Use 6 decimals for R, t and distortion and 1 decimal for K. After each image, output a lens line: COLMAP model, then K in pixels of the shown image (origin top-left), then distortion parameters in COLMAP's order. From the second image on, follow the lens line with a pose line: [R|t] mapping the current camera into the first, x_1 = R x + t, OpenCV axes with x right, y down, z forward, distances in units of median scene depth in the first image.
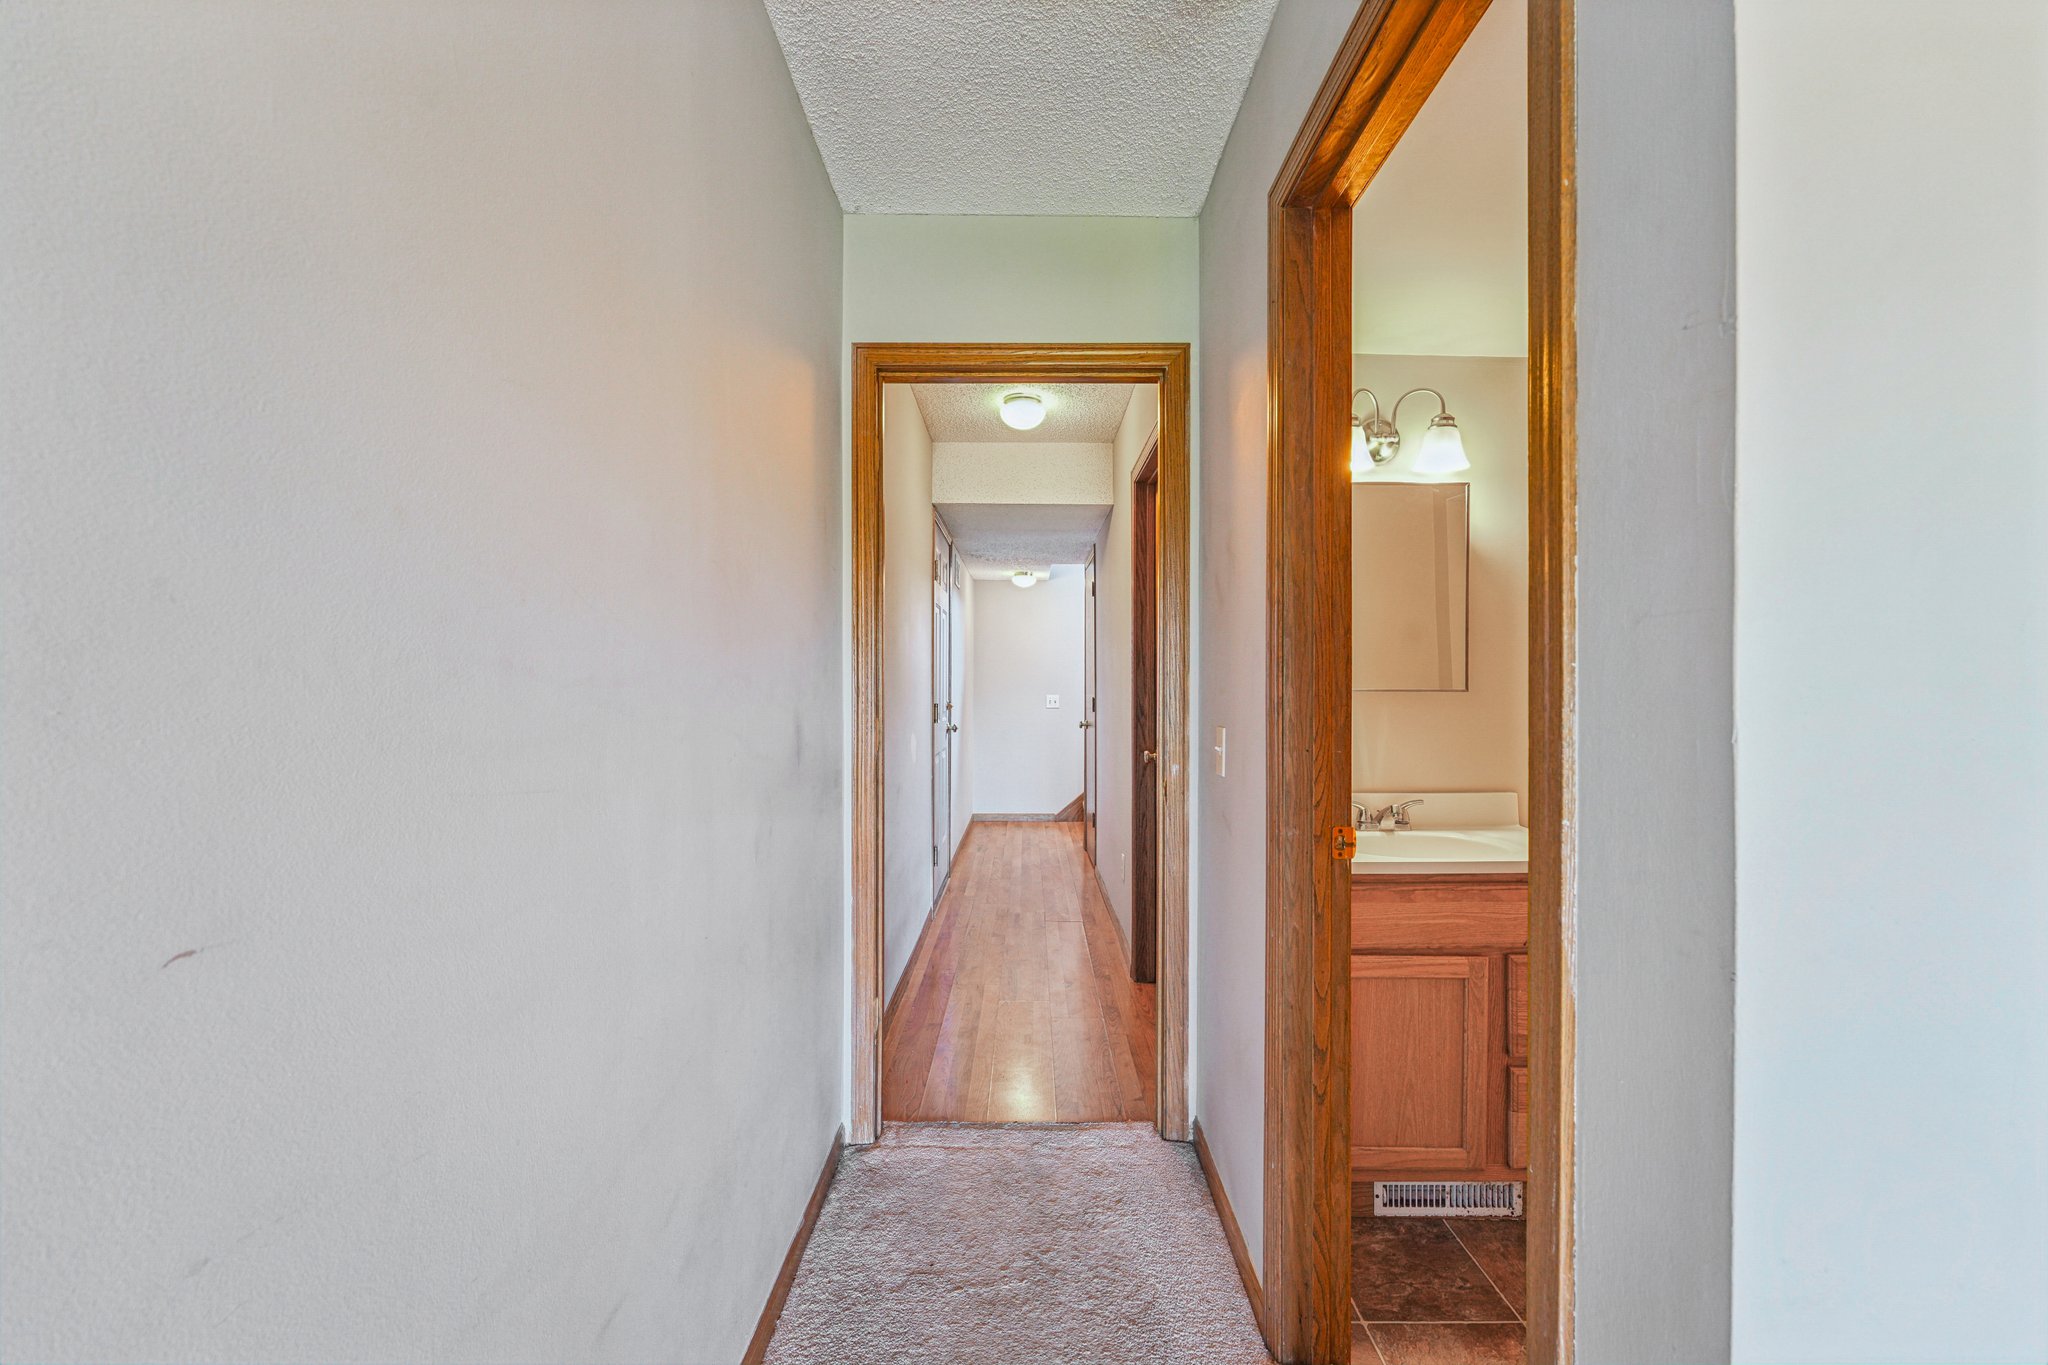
lens RADIAL K [[839.2, 0, 1027.4], [0, 839.2, 678.5], [0, 0, 1]] dist [0.001785, 0.000258]
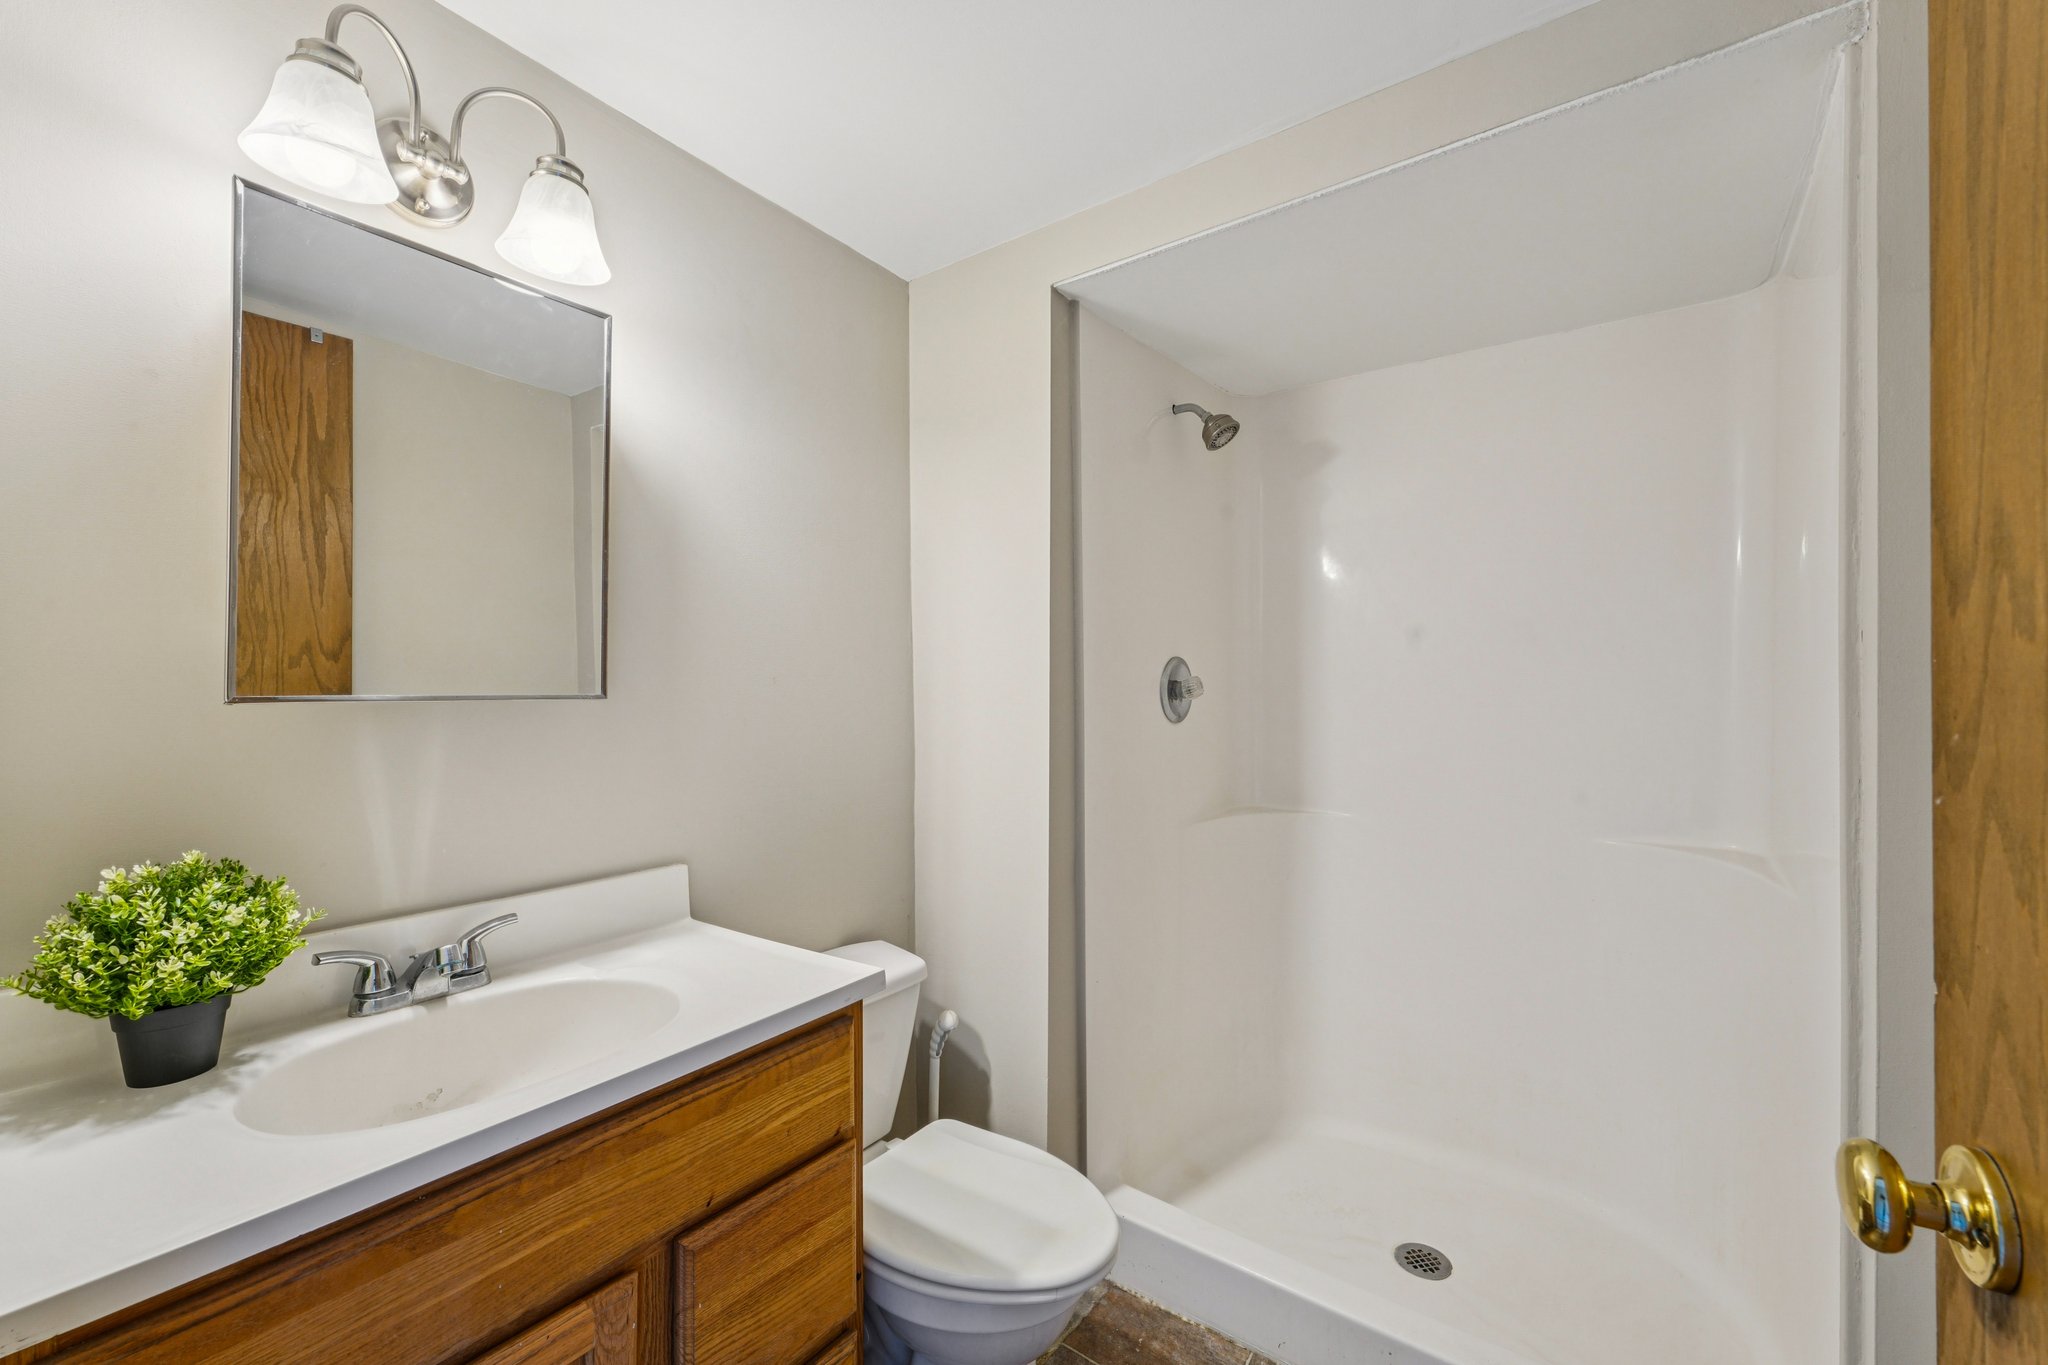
lens RADIAL K [[839.2, 0, 1030.9], [0, 839.2, 681.2], [0, 0, 1]] dist [0.001785, 0.000258]
pose [[0.596807, 0.004856, 0.802370, 0.257515], [-0.003775, 0.999988, -0.003243, 0.005195], [-0.802376, -0.001094, 0.596818, 0.464326]]
